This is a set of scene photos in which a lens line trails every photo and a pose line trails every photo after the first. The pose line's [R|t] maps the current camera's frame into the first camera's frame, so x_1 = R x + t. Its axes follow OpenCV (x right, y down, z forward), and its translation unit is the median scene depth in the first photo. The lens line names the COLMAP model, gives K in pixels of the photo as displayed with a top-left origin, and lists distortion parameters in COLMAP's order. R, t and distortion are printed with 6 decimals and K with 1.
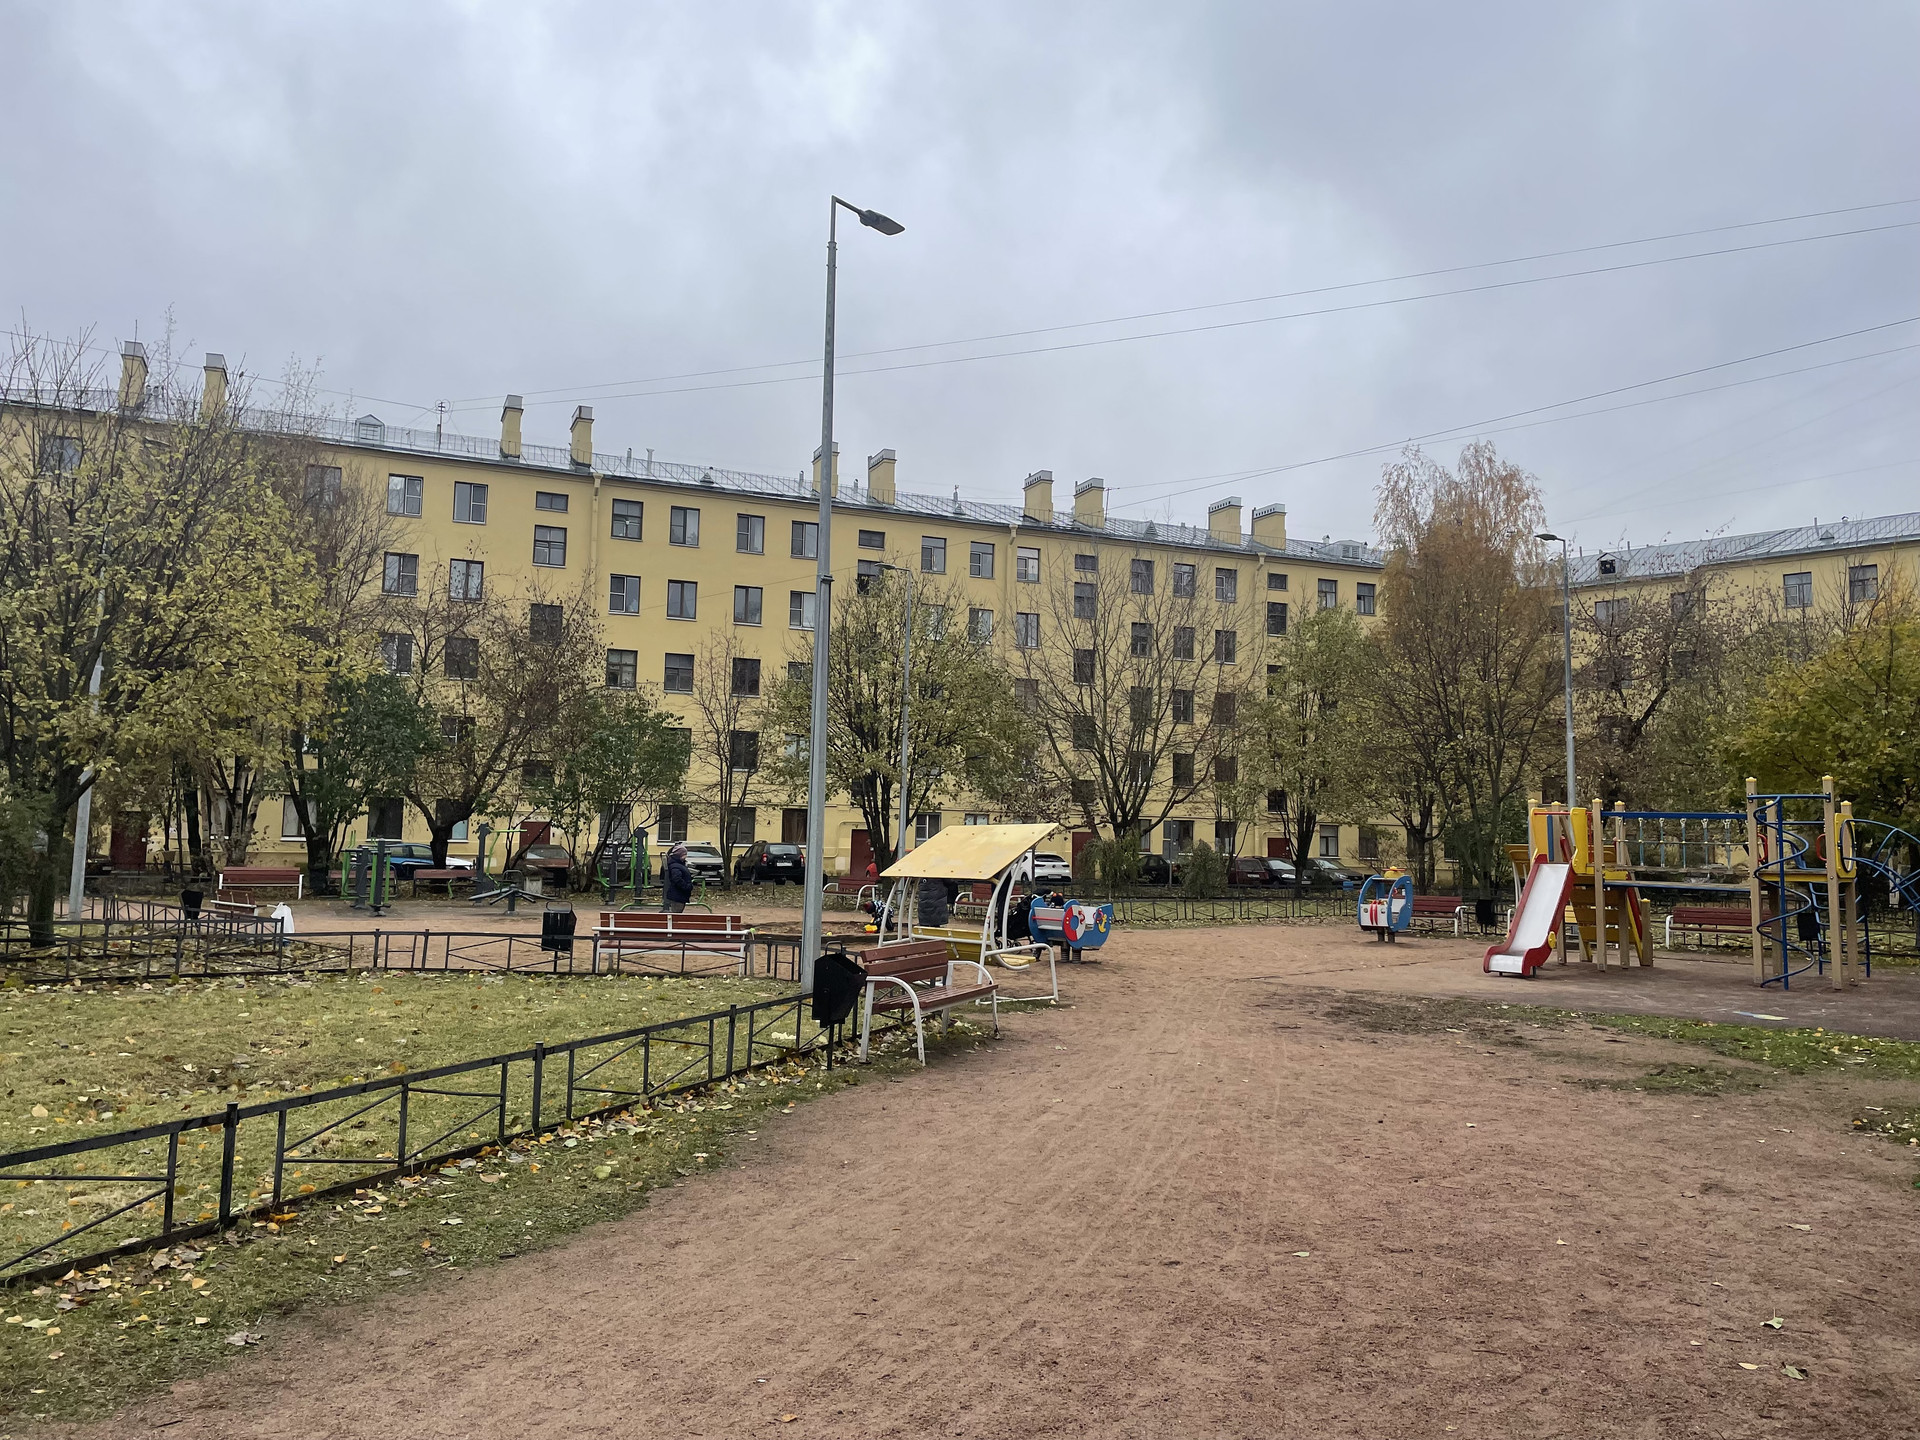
lens RADIAL K [[1373.2, 0, 960.0], [0, 1373.2, 720.0], [0, 0, 1]] dist [-0.001778, -0.003793]
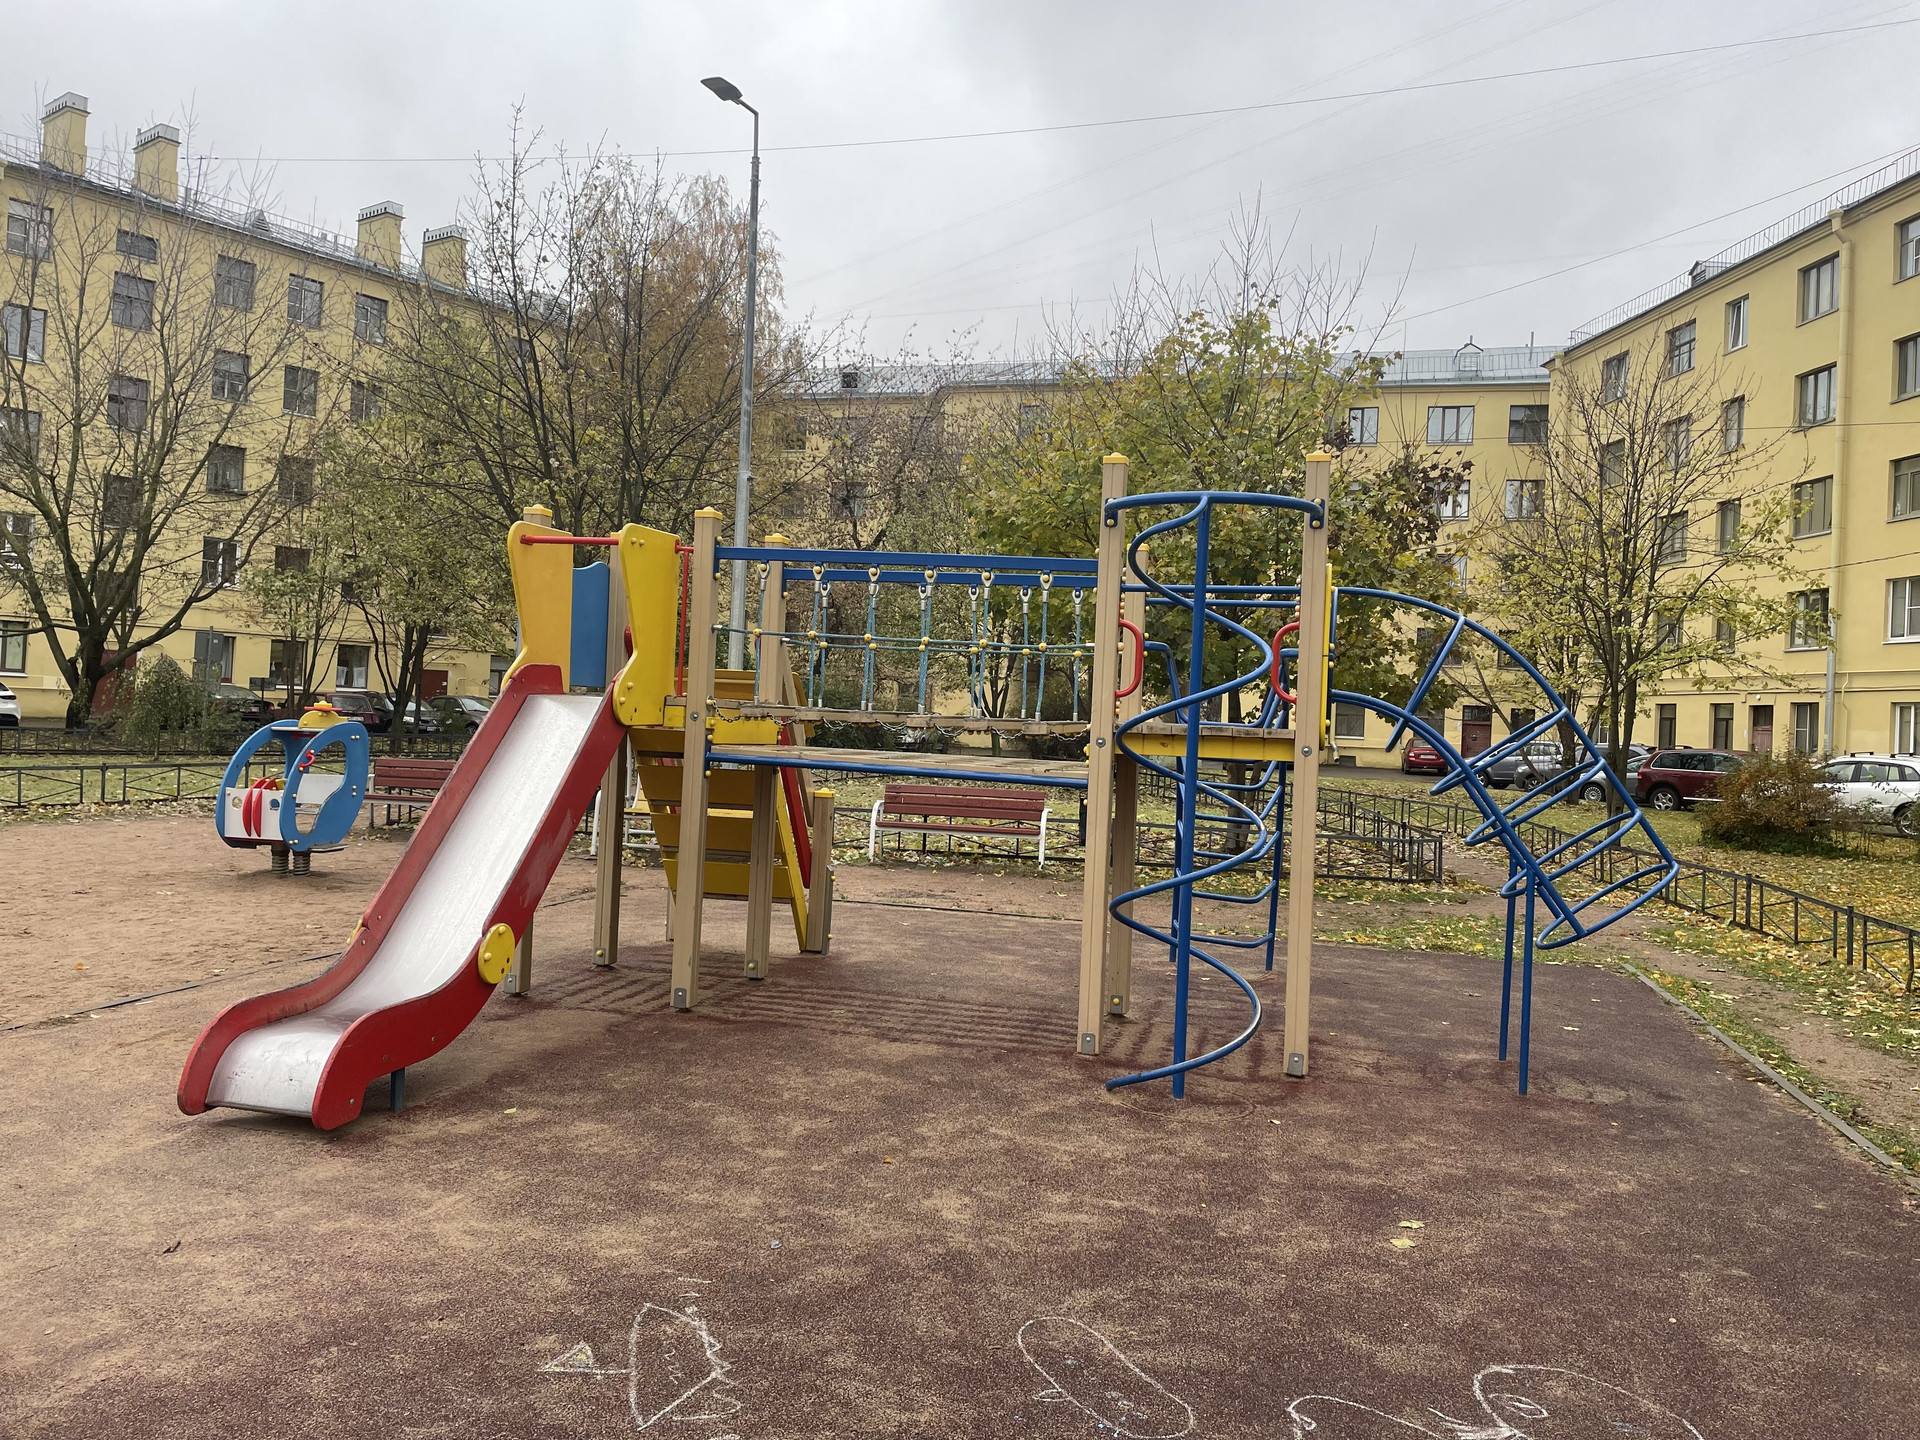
lens RADIAL K [[1373.2, 0, 960.0], [0, 1373.2, 720.0], [0, 0, 1]] dist [-0.001778, -0.003793]
pose [[0.865101, 0.020059, 0.501196, 0.140939], [-0.075689, 0.992979, 0.090903, 0.029728], [-0.495854, -0.116576, 0.860546, 0.269262]]
